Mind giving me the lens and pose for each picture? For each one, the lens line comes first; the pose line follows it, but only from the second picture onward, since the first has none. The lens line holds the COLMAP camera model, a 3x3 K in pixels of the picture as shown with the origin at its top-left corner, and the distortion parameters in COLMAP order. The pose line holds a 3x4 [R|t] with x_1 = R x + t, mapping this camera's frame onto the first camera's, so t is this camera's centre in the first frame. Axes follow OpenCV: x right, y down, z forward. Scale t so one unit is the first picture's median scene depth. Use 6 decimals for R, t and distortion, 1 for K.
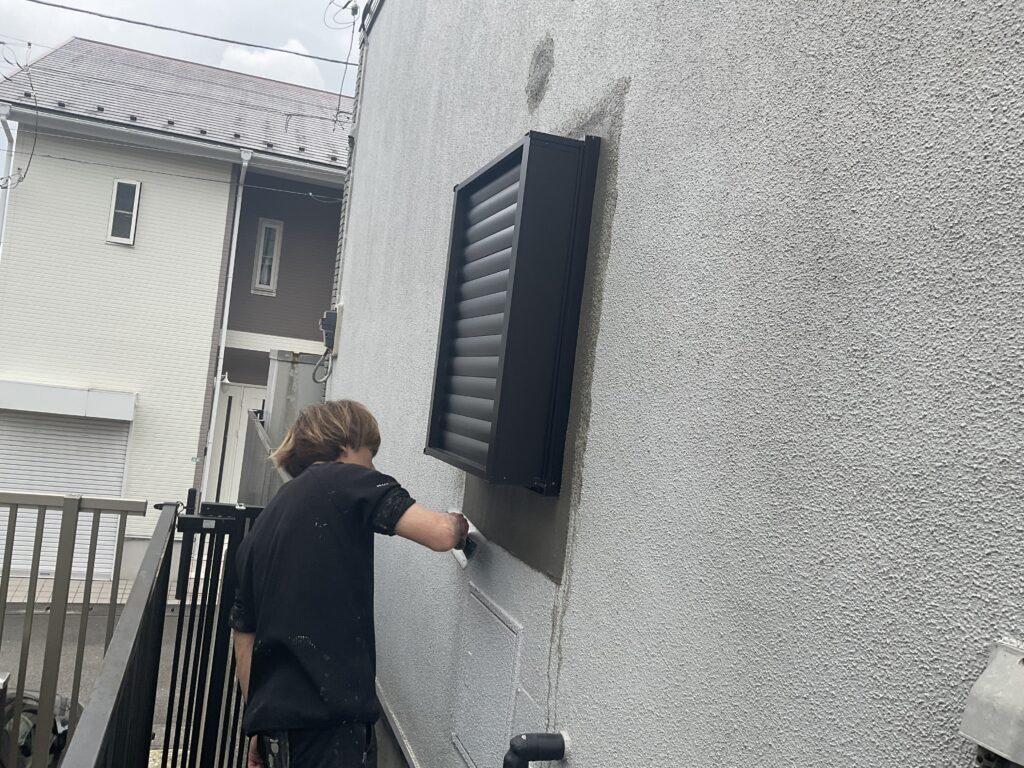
lens RADIAL K [[871.2, 0, 512.0], [0, 871.2, 384.0], [0, 0, 1]] dist [0.148539, -0.315537]
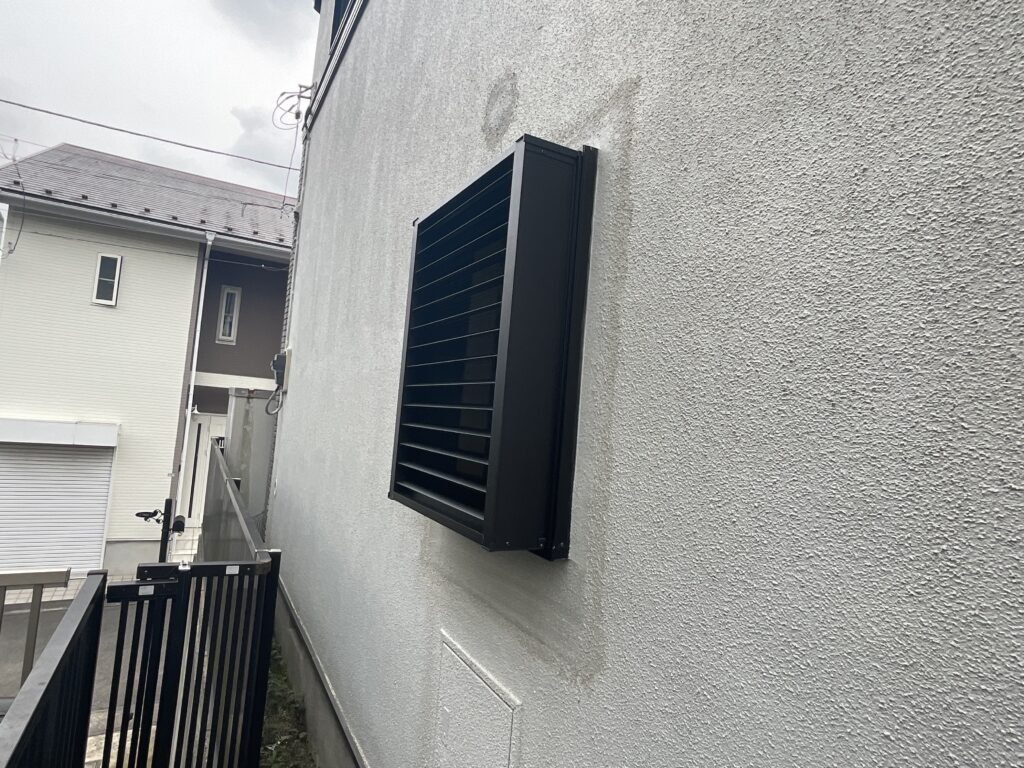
lens RADIAL K [[593.9, 0, 512.0], [0, 593.9, 384.0], [0, 0, 1]] dist [-0.005337, -0.000304]
pose [[0.985452, -0.025044, 0.168096, -0.030817], [0.030329, 0.999121, -0.028946, -0.008788], [-0.167223, 0.033623, 0.985346, 0.141569]]
